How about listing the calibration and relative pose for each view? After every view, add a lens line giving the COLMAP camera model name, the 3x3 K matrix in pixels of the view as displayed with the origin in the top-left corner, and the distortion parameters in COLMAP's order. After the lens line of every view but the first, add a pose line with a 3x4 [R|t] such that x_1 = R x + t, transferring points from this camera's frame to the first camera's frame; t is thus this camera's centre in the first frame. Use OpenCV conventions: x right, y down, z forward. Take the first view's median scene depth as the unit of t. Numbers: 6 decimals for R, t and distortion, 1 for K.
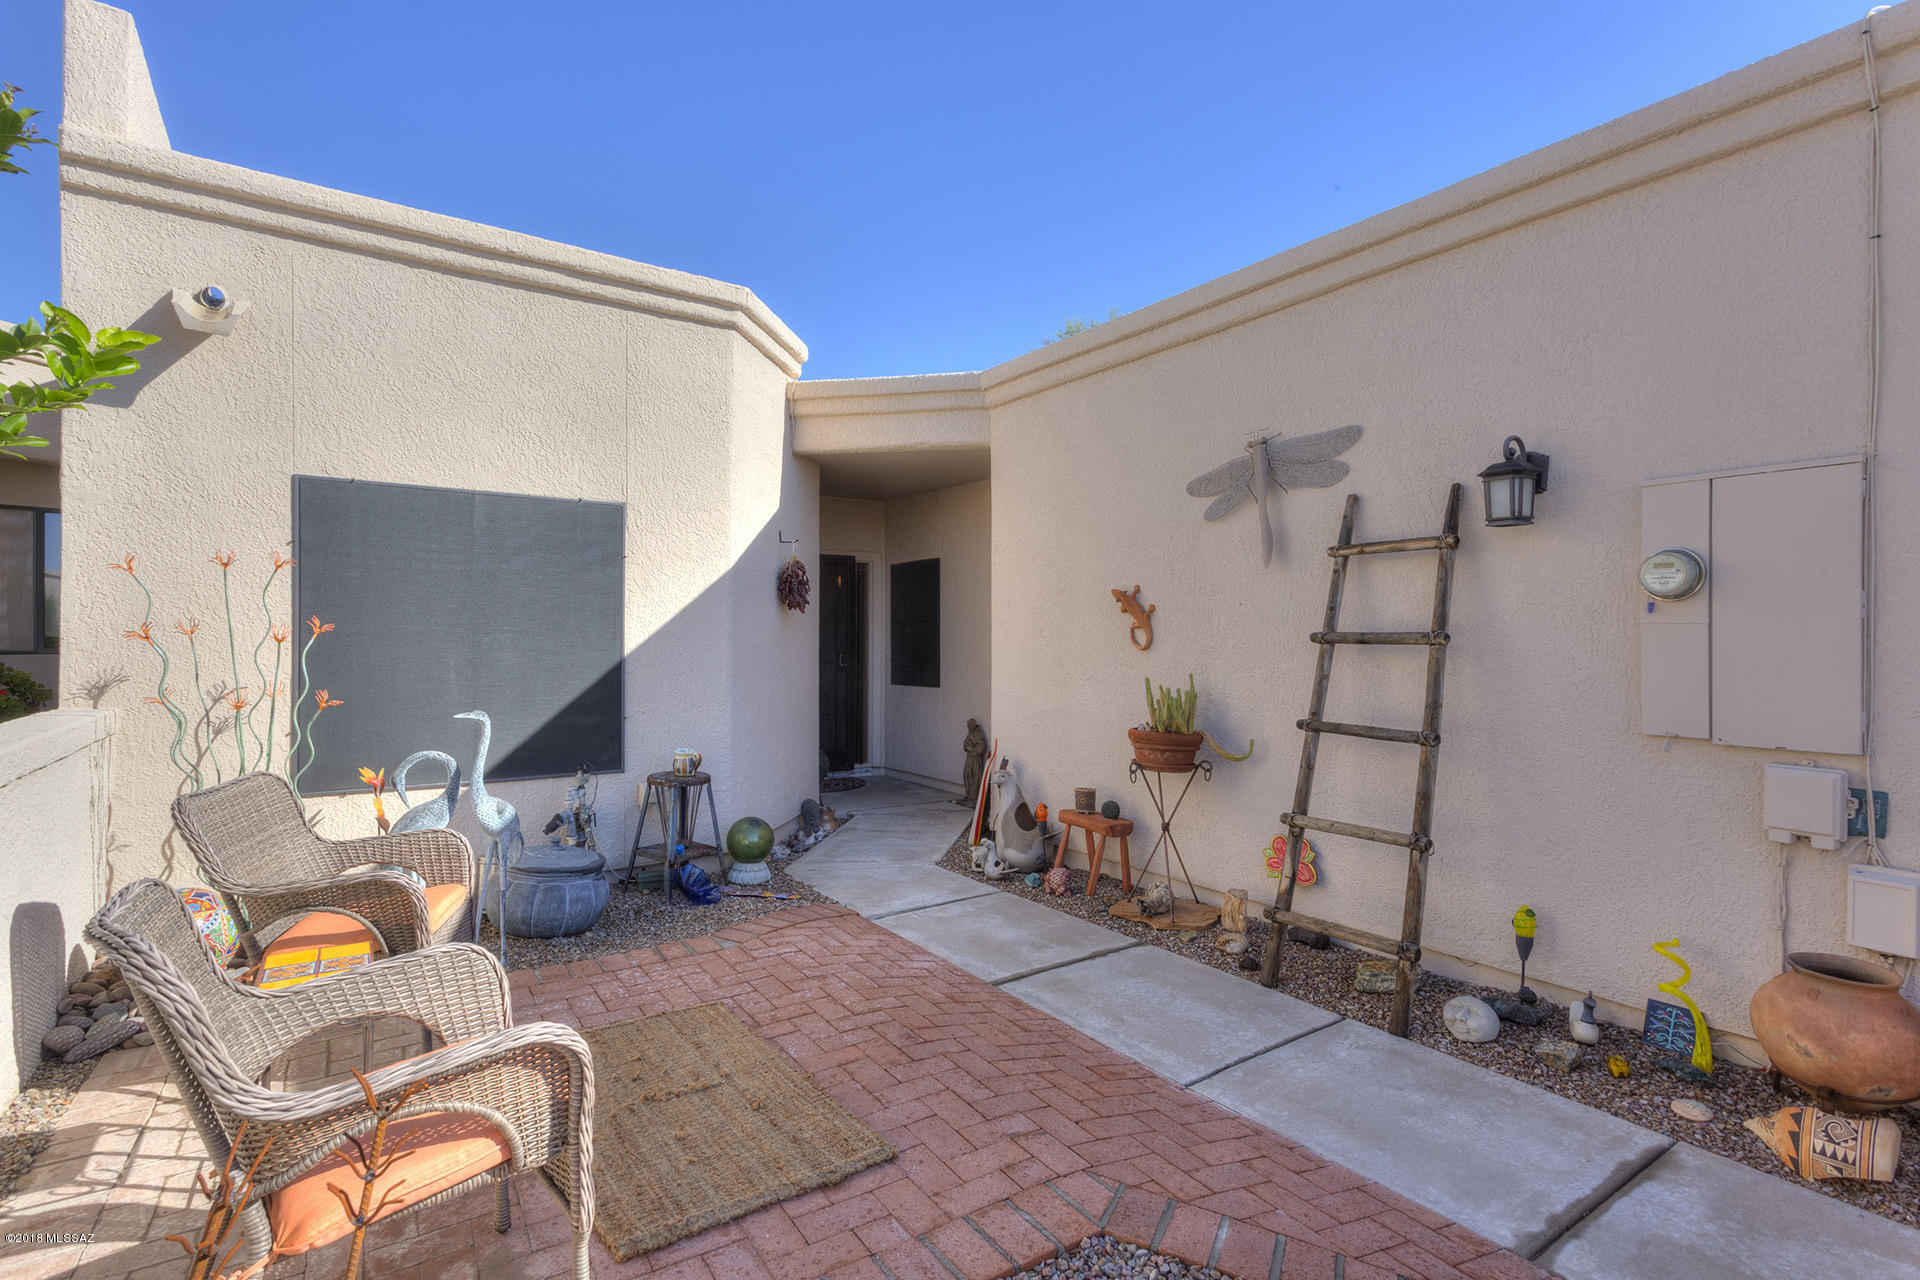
lens RADIAL K [[896.1, 0, 958.1], [0, 896.1, 641.1], [0, 0, 1]] dist [0.002511, 0.004271]
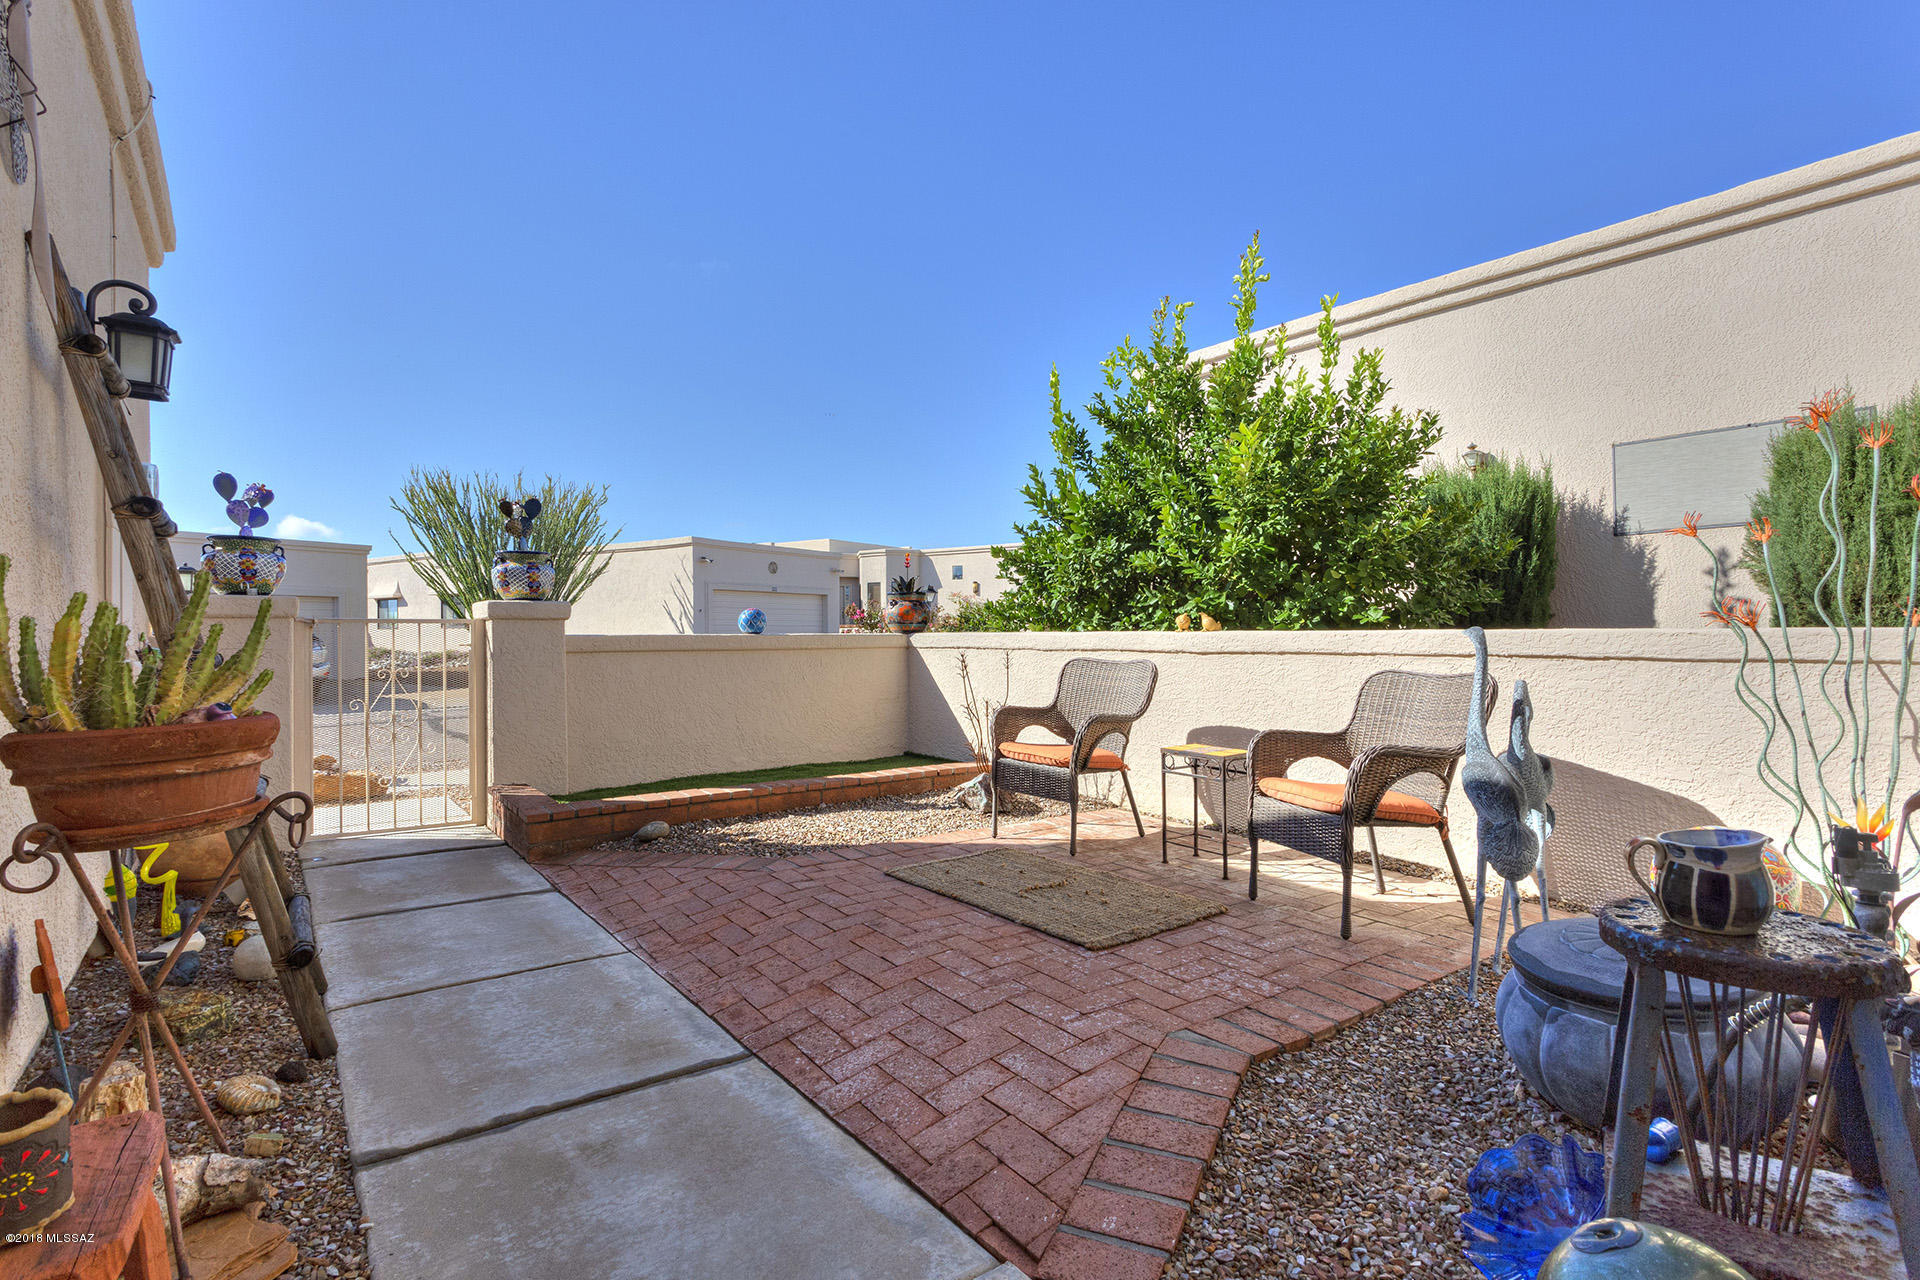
lens RADIAL K [[896.1, 0, 960.8], [0, 896.1, 643.1], [0, 0, 1]] dist [0.002511, 0.004271]
pose [[-0.999043, 0.000776, -0.043736, -0.090965], [0.000454, 0.999973, 0.007382, 0.085713], [0.043740, 0.007355, -0.999016, 1.760745]]
